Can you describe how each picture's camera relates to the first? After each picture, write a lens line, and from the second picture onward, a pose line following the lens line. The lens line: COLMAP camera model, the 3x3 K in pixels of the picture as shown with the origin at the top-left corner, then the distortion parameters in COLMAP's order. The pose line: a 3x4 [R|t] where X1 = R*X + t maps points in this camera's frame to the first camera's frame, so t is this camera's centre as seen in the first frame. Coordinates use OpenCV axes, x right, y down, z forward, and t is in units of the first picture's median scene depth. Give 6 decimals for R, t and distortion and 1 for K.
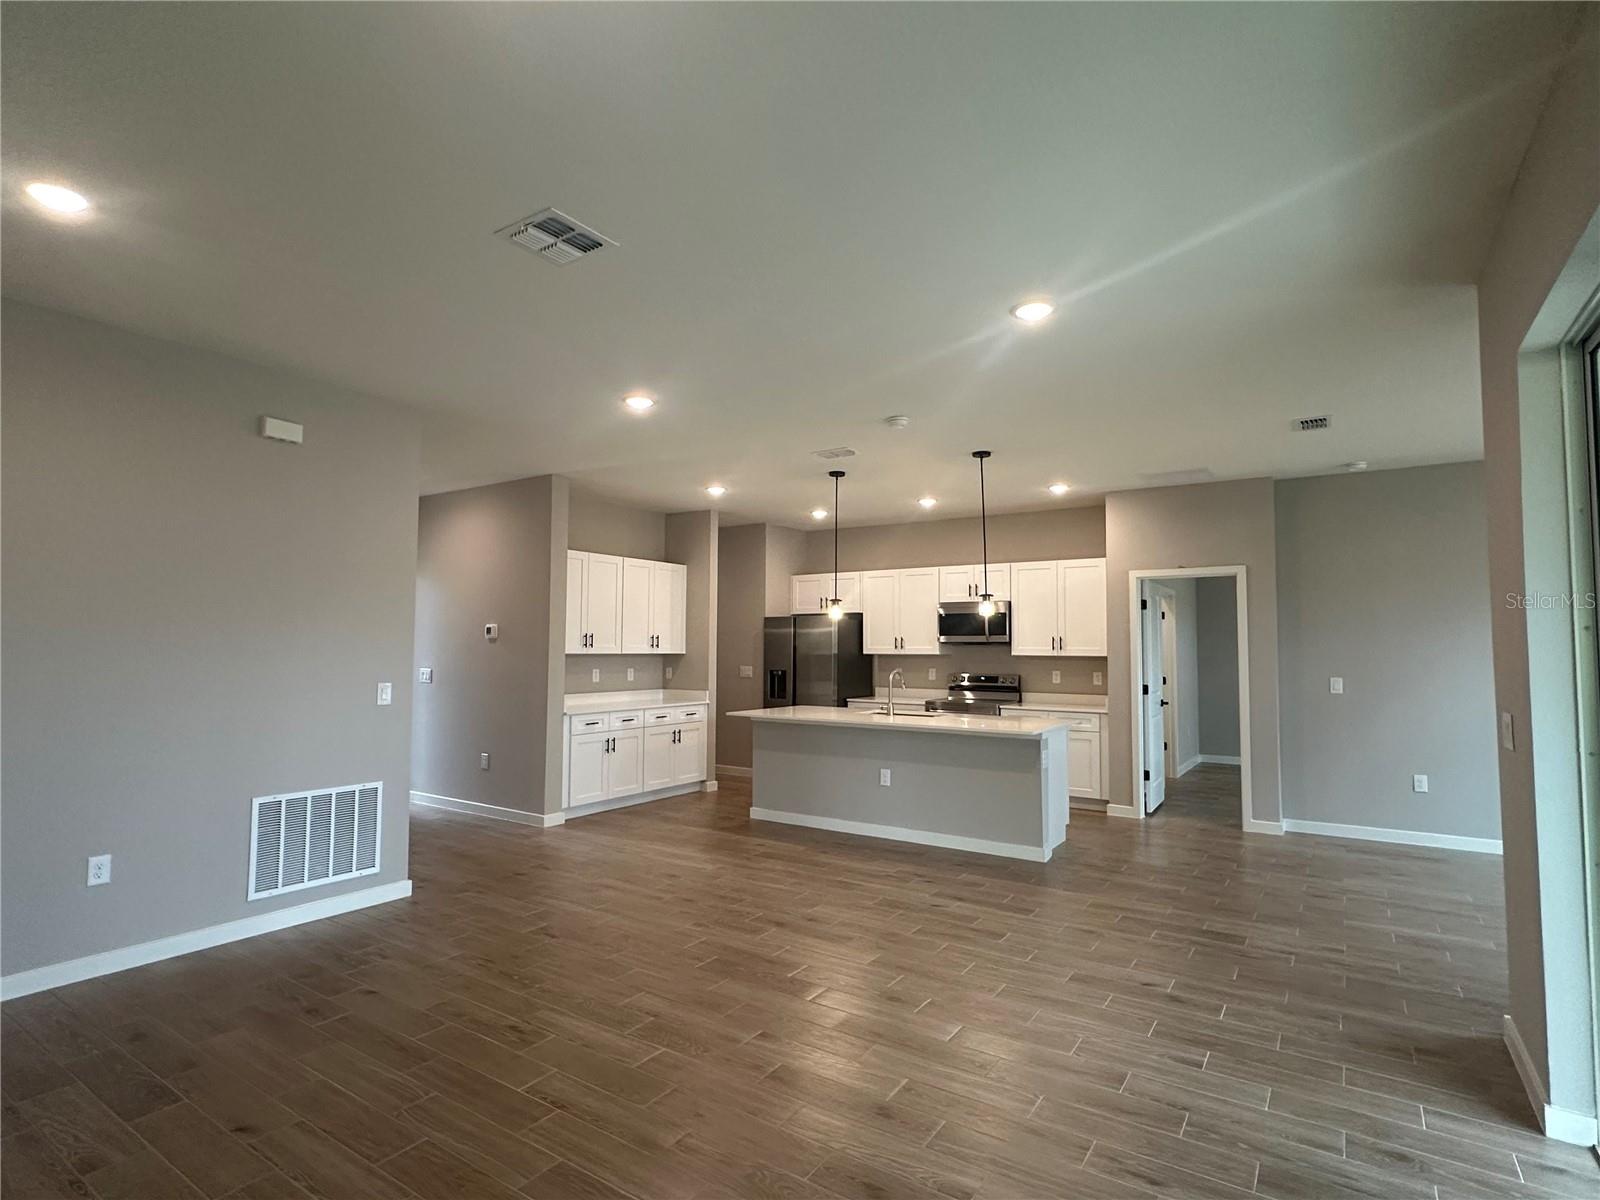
lens RADIAL K [[808.8, 0, 796.6], [0, 808.8, 607.1], [0, 0, 1]] dist [0.000674, -0.000725]
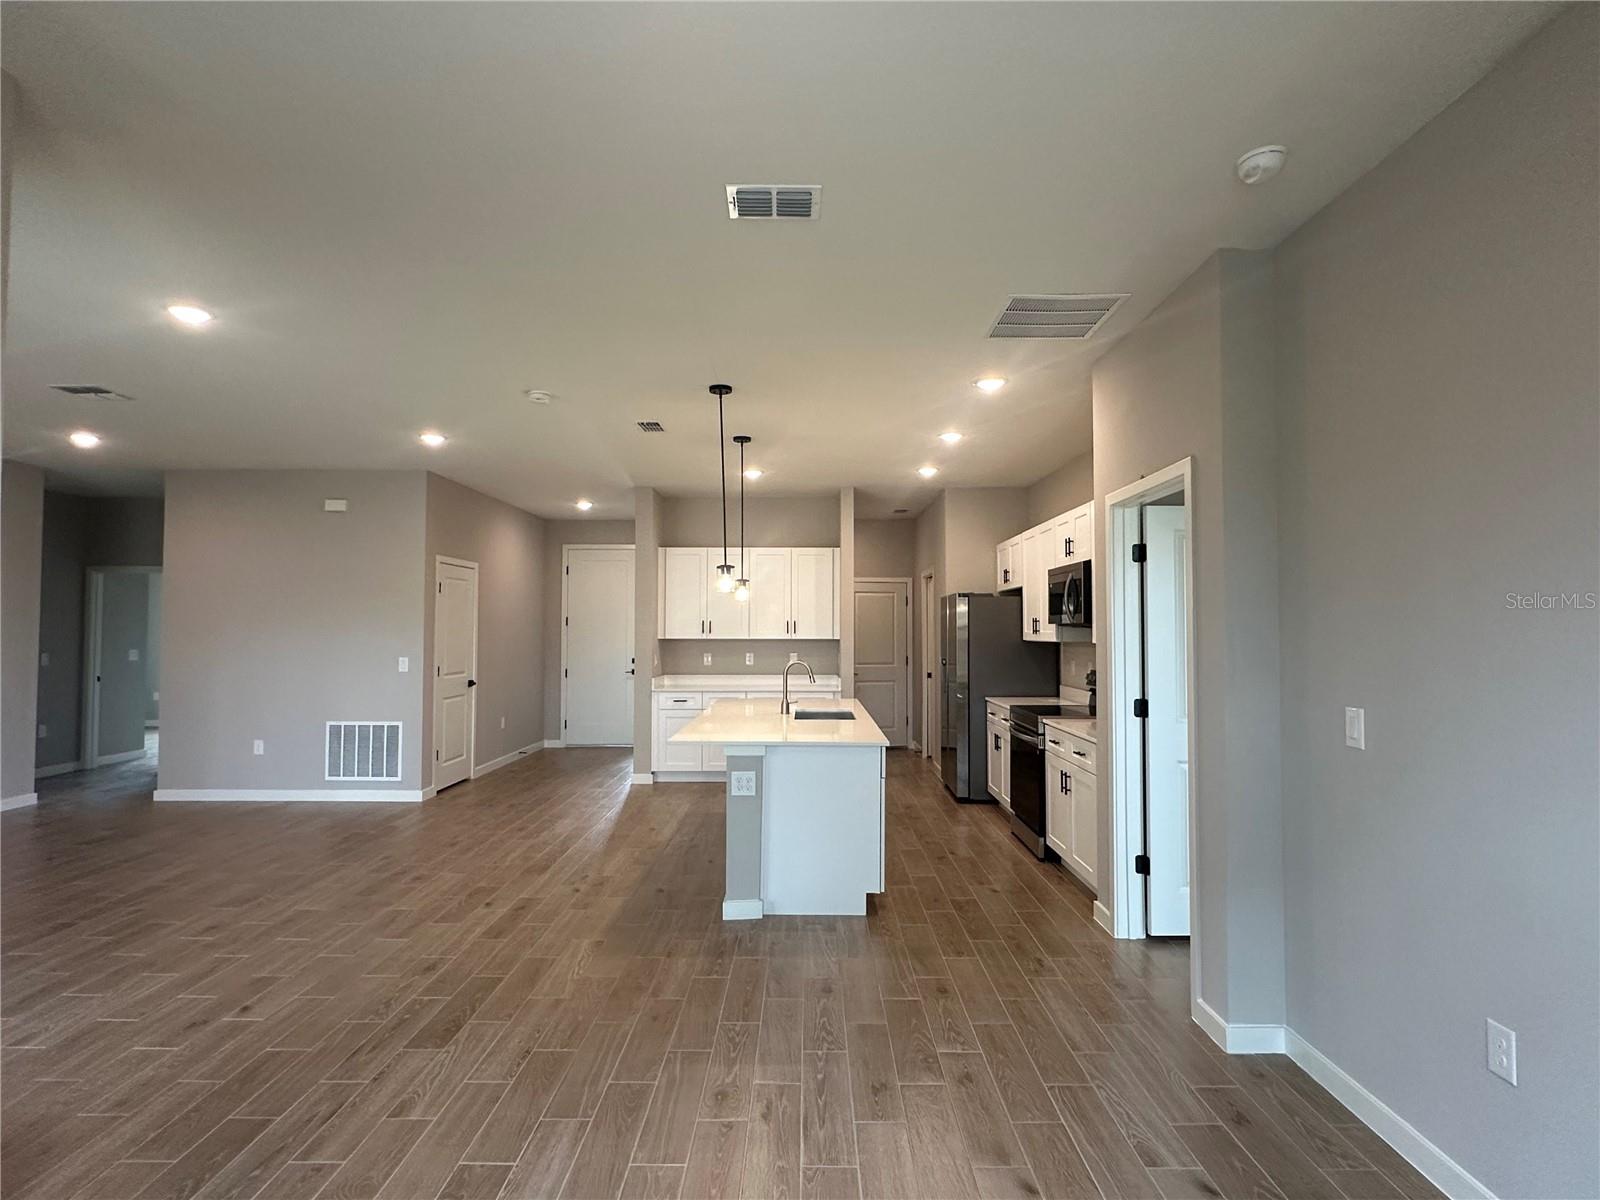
lens RADIAL K [[808.8, 0, 798.0], [0, 808.8, 594.6], [0, 0, 1]] dist [0.000674, -0.000725]
pose [[0.549319, -0.044347, -0.834435, 1.179545], [0.045282, 0.998703, -0.023267, 0.045505], [0.834385, -0.025004, 0.550615, 0.791080]]
